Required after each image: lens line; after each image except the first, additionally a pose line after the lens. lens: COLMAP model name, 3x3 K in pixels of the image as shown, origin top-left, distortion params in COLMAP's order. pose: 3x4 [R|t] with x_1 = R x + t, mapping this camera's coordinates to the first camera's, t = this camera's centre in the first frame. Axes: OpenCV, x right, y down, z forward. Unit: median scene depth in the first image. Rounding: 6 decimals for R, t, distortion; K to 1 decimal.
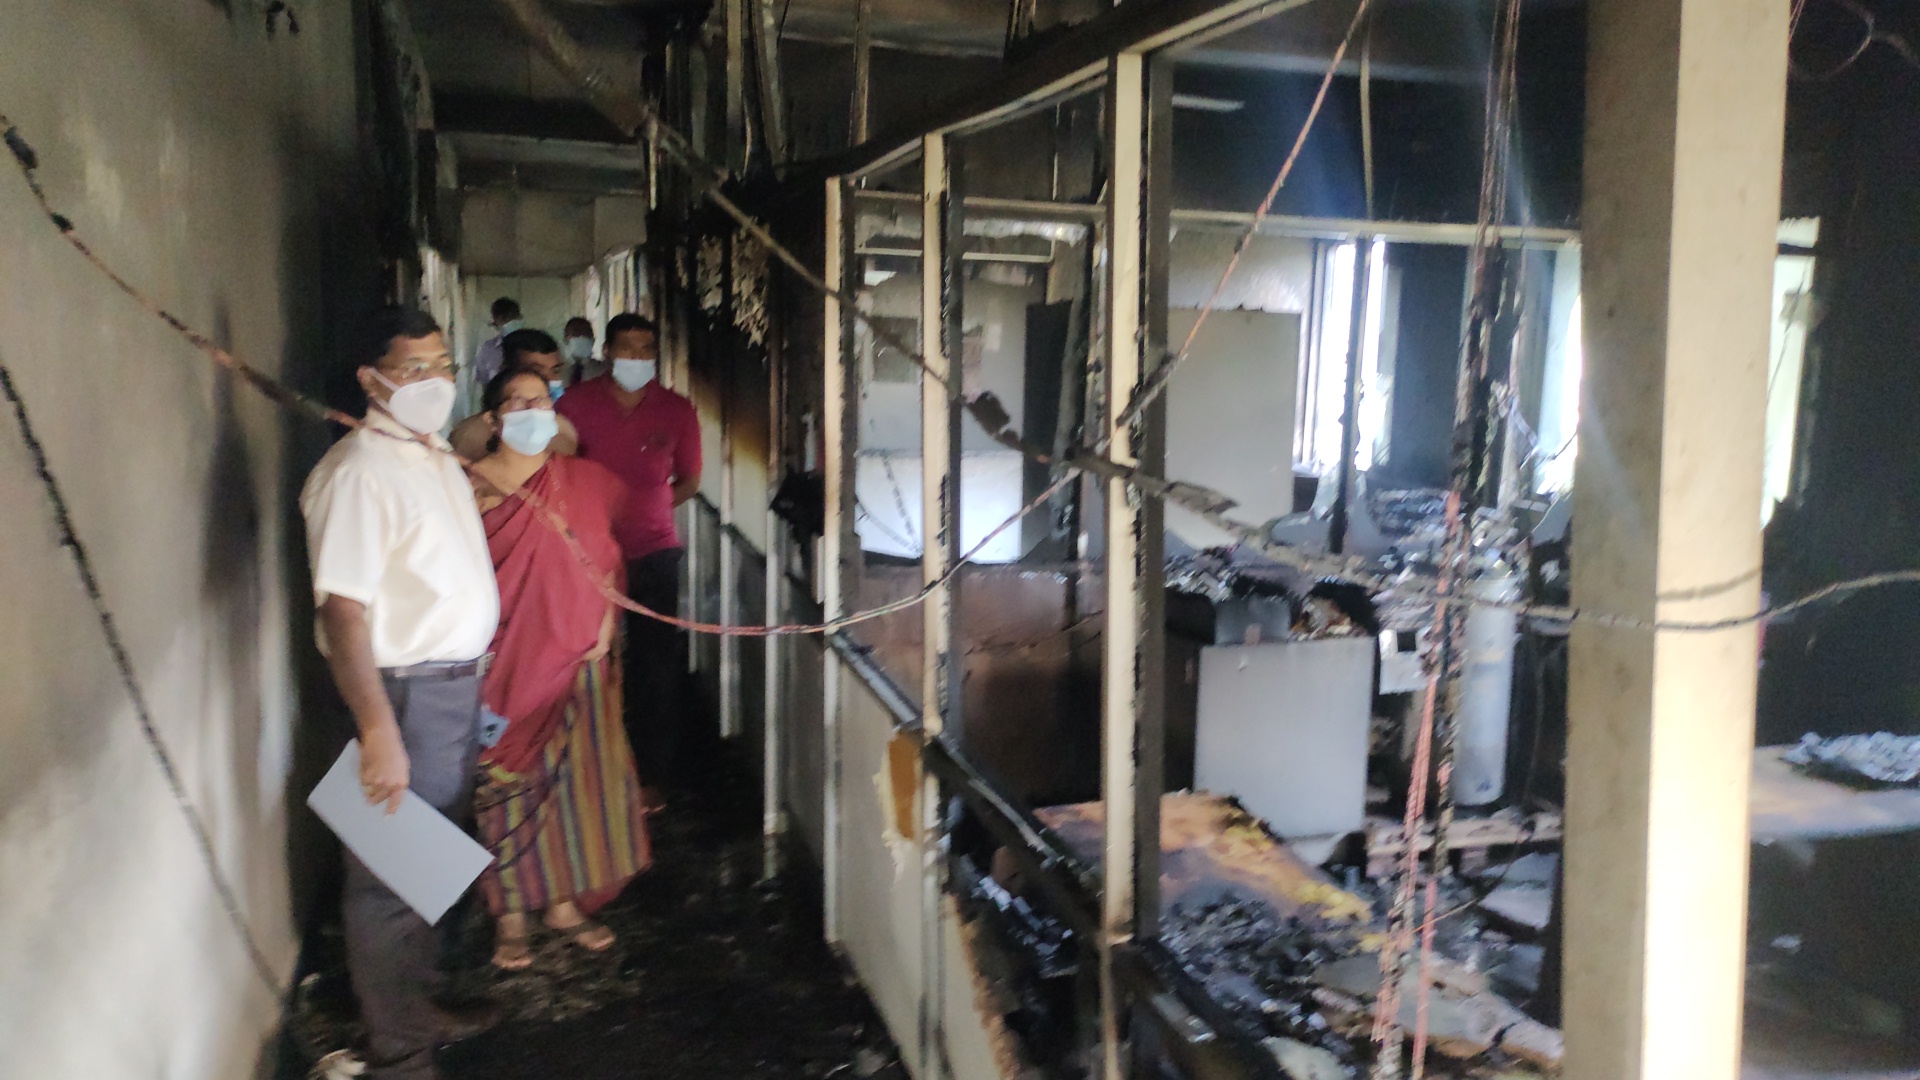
lens RADIAL K [[1395.1, 0, 961.7], [0, 1395.1, 539.4], [0, 0, 1]] dist [-0.001146, -0.004779]
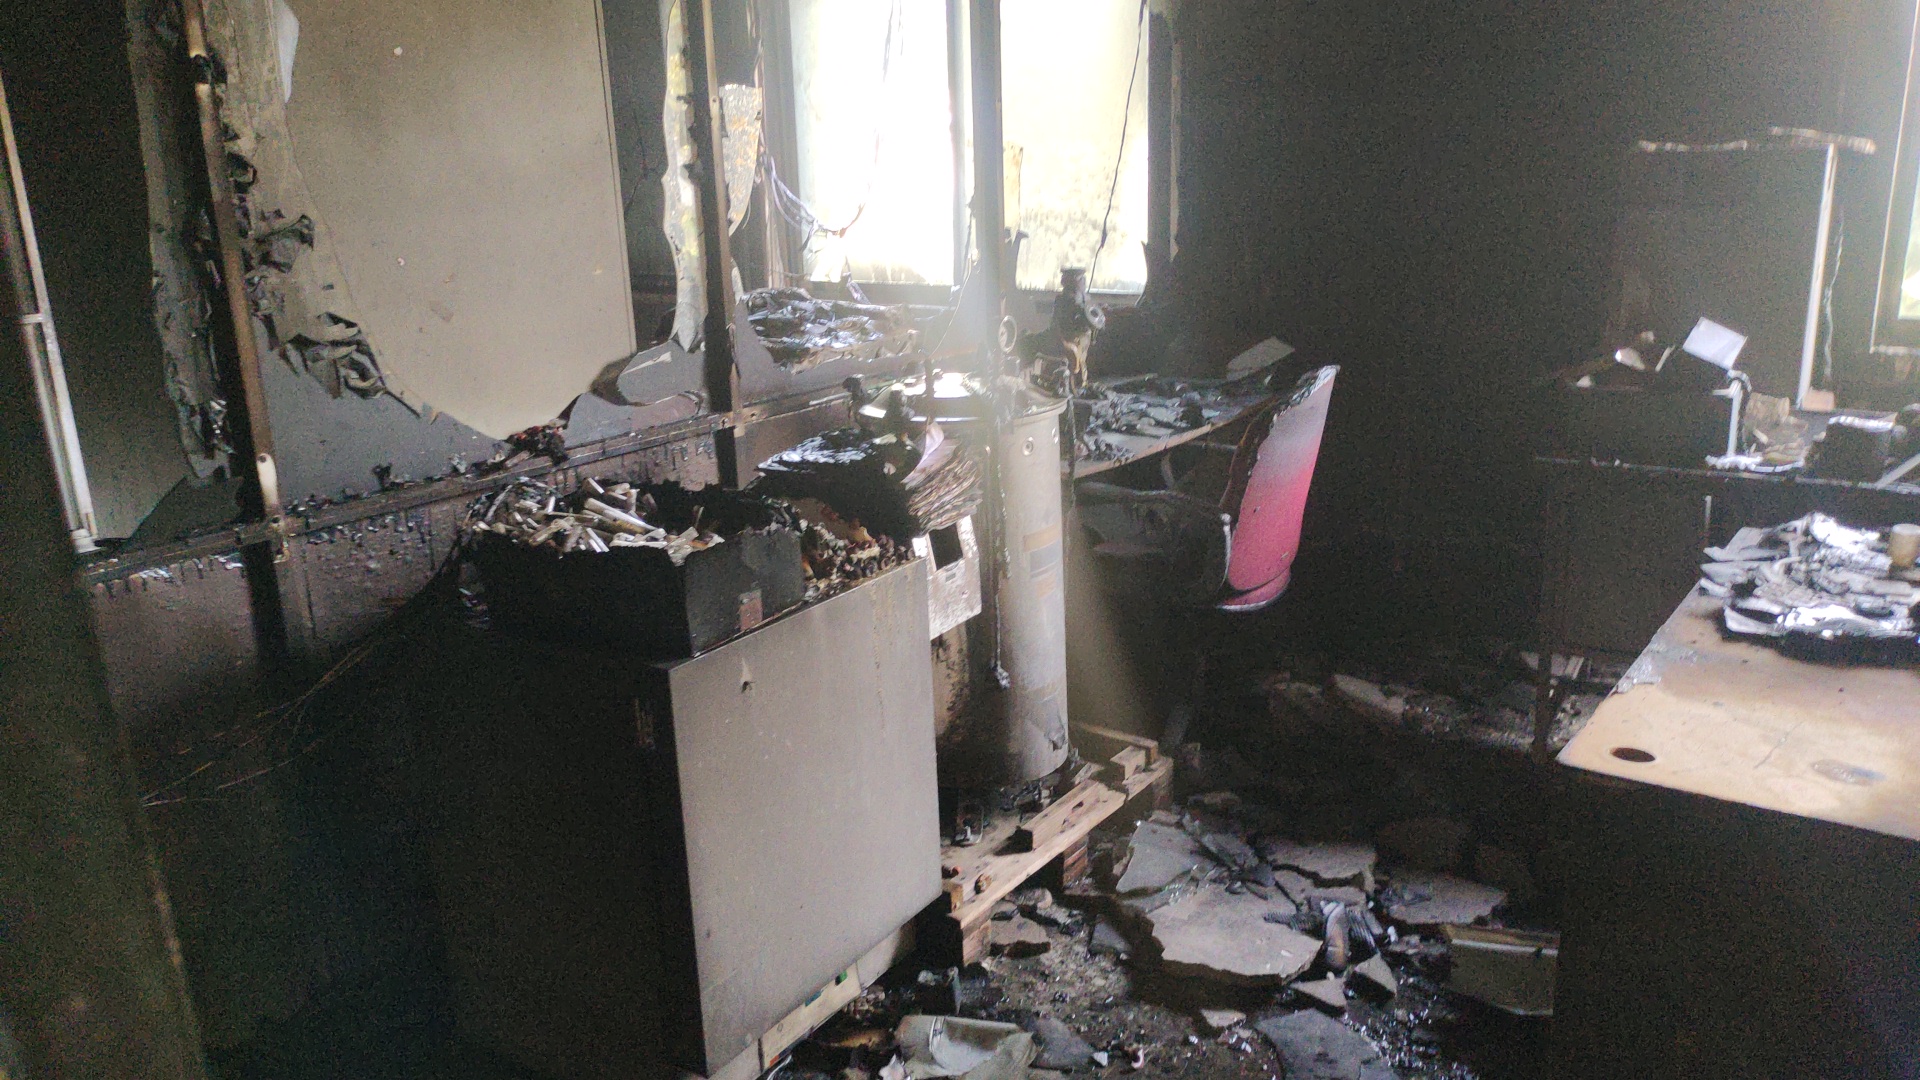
lens RADIAL K [[1395.1, 0, 956.5], [0, 1395.1, 537.8], [0, 0, 1]] dist [-0.001146, -0.004779]
pose [[0.775772, -0.211725, 0.594433, -0.011453], [0.138855, 0.976217, 0.166494, -0.021451], [-0.615546, -0.046622, 0.786721, 0.517350]]
